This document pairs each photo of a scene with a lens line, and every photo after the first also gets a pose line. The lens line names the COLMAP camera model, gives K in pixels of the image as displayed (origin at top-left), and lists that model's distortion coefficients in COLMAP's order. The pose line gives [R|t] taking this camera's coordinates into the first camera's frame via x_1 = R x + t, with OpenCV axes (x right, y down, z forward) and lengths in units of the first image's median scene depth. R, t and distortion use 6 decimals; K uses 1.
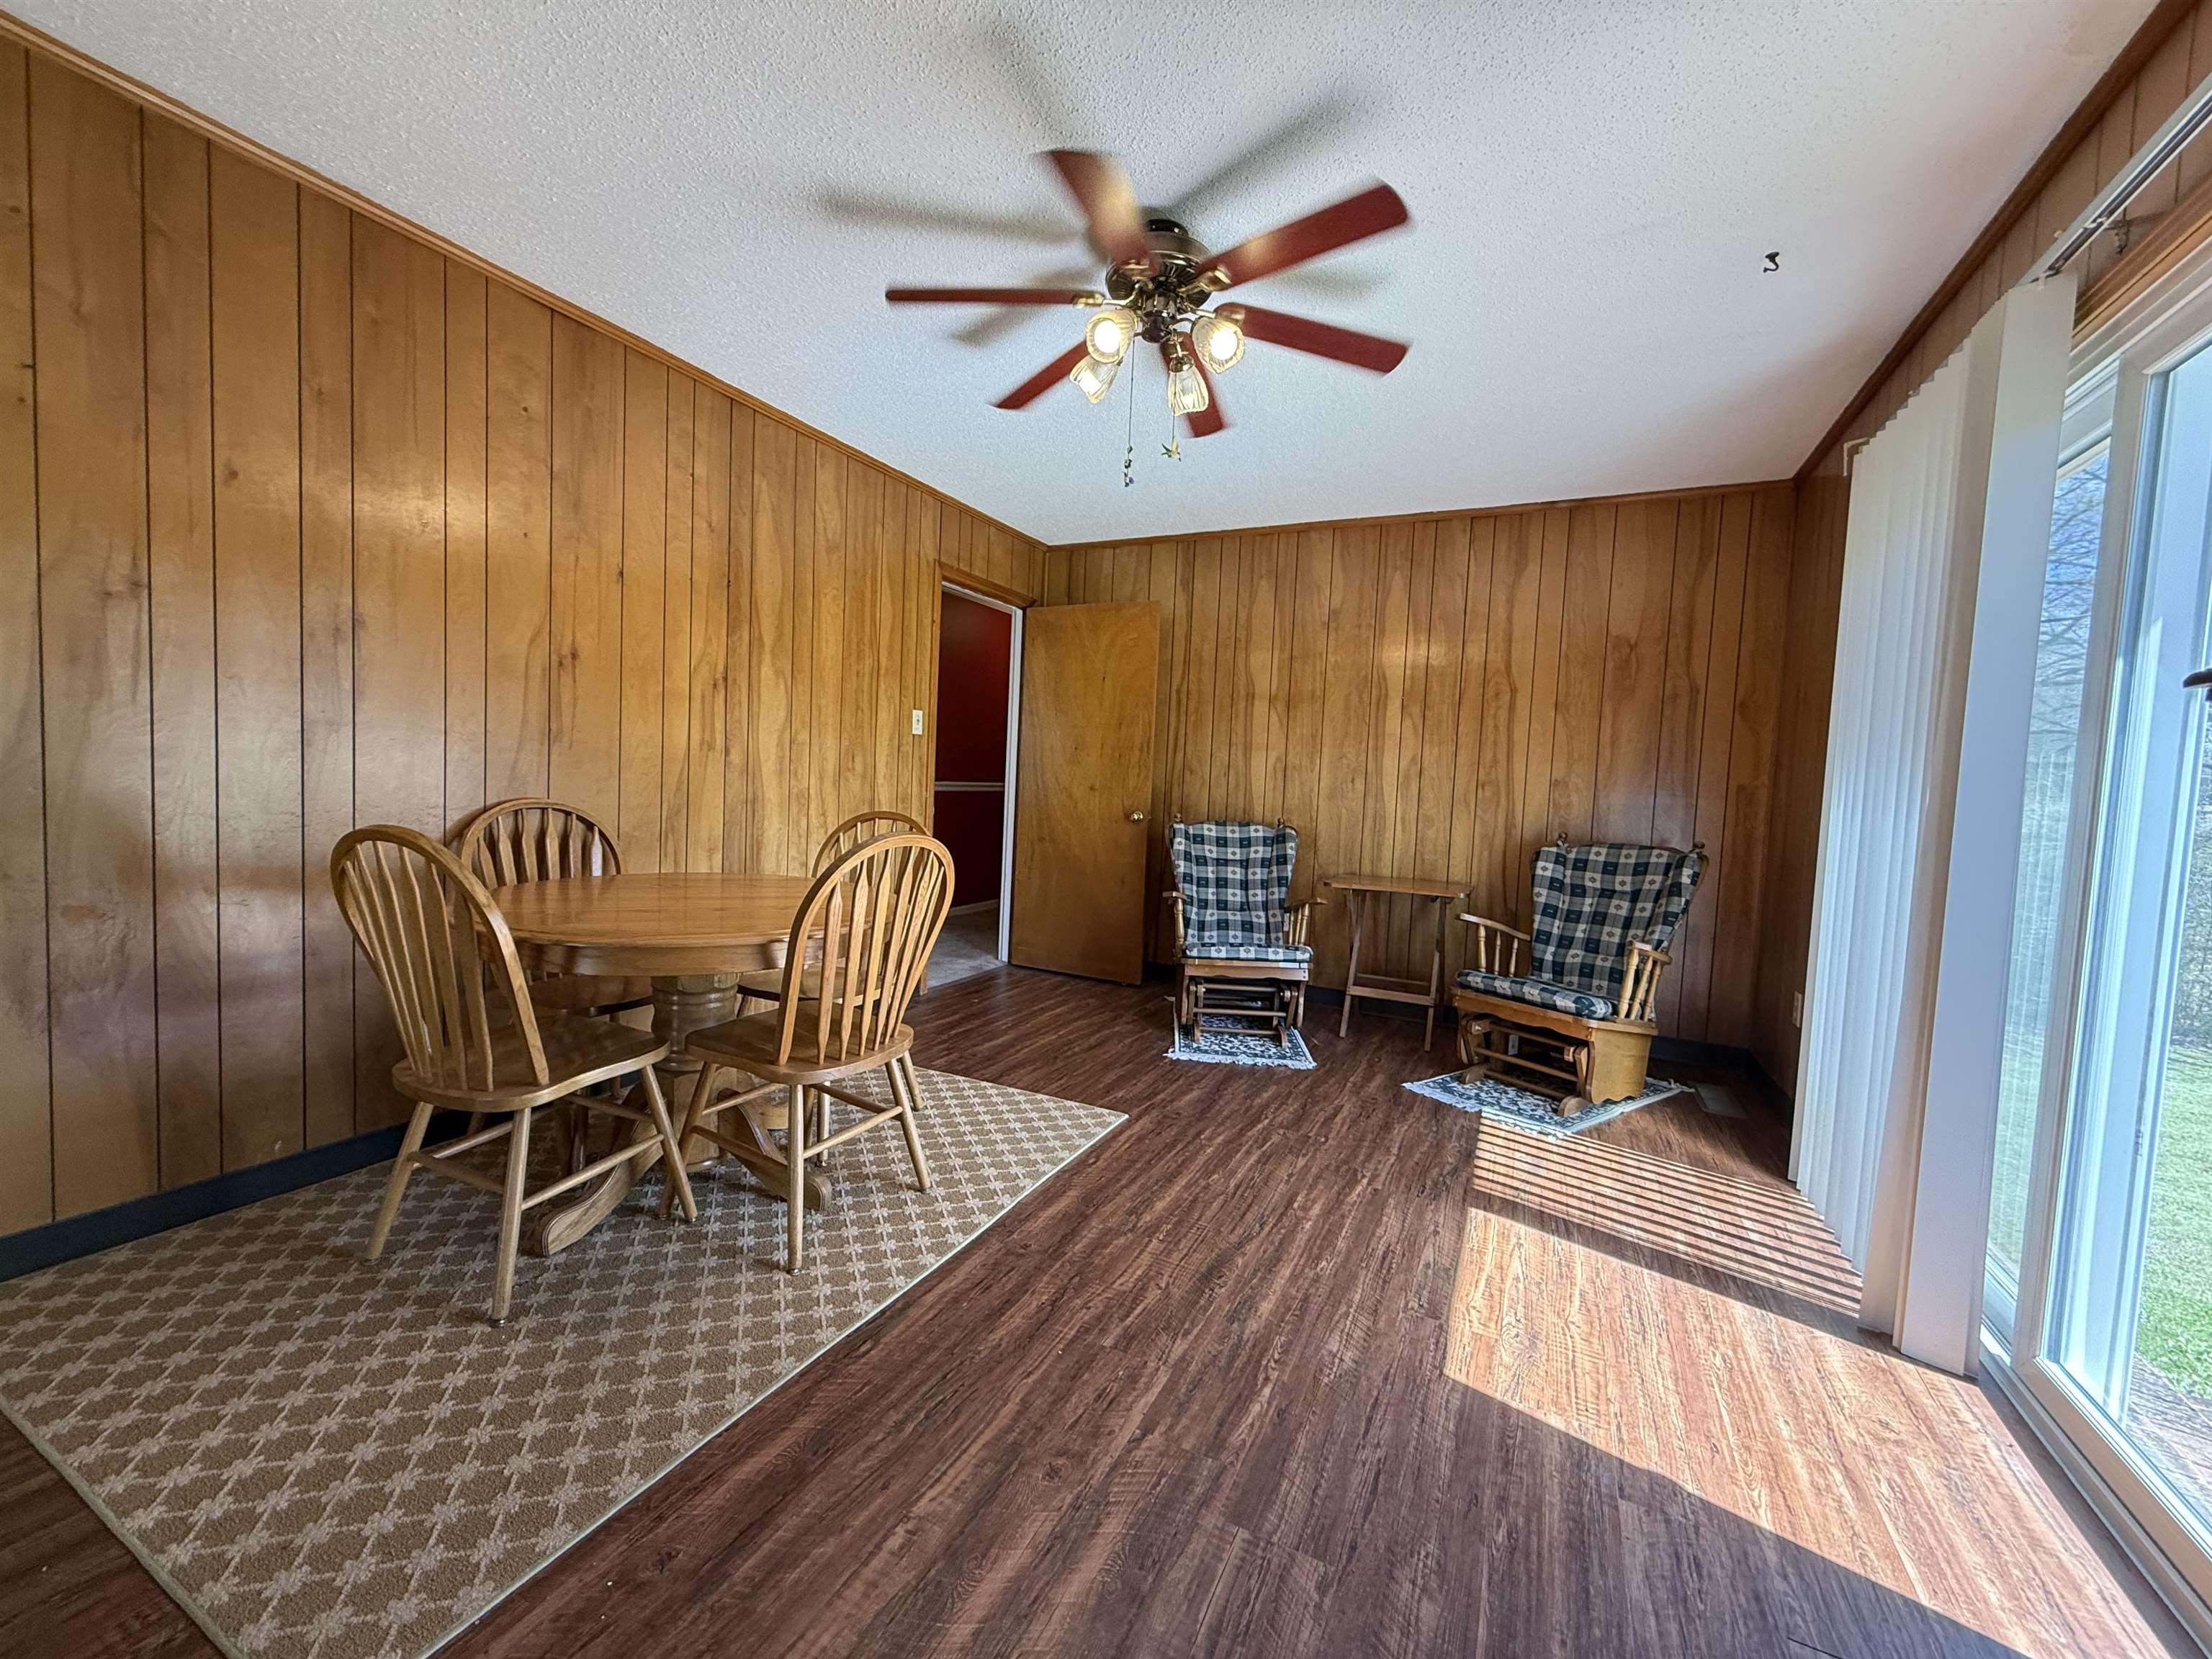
lens RADIAL K [[876.7, 0, 1103.4], [0, 876.7, 829.4], [0, 0, 1]] dist [0.000998, 0.000051]
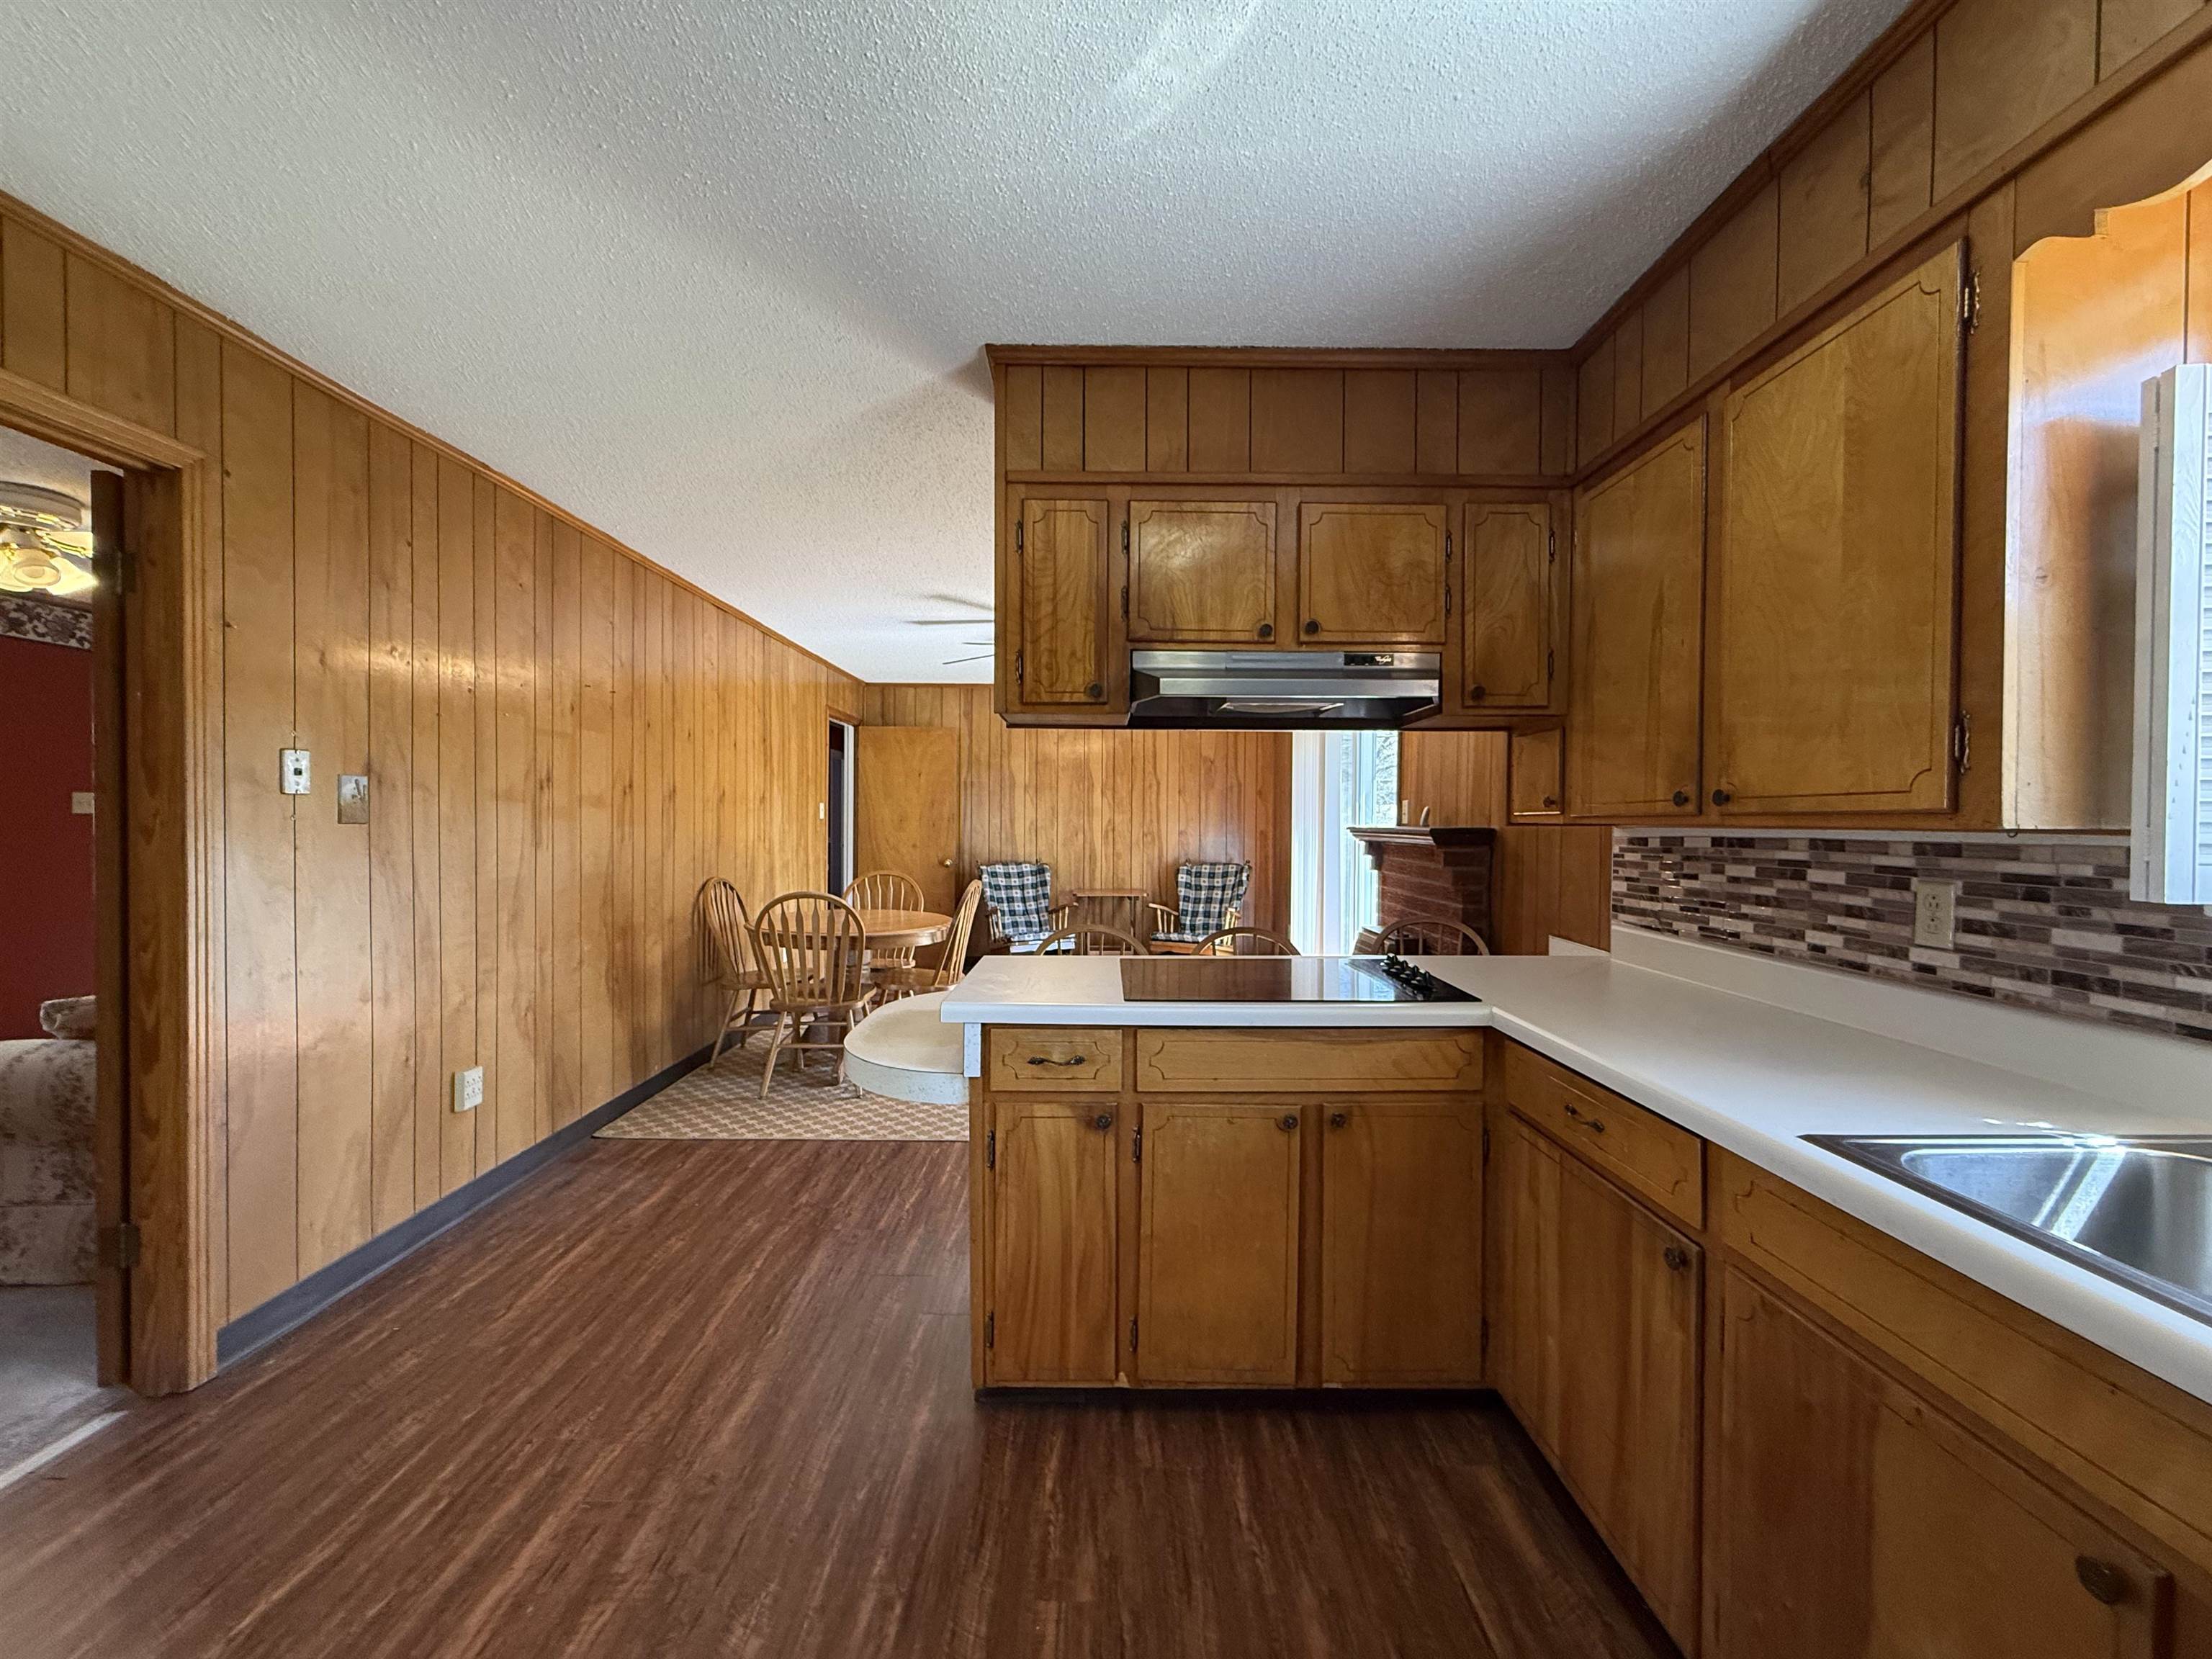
lens RADIAL K [[876.7, 0, 1106.7], [0, 876.7, 833.8], [0, 0, 1]] dist [0.000998, 0.000051]
pose [[0.890847, -0.045475, 0.452023, -0.456781], [0.058070, 0.998214, -0.014021, -0.030851], [-0.450578, 0.038739, 0.891896, -0.581018]]
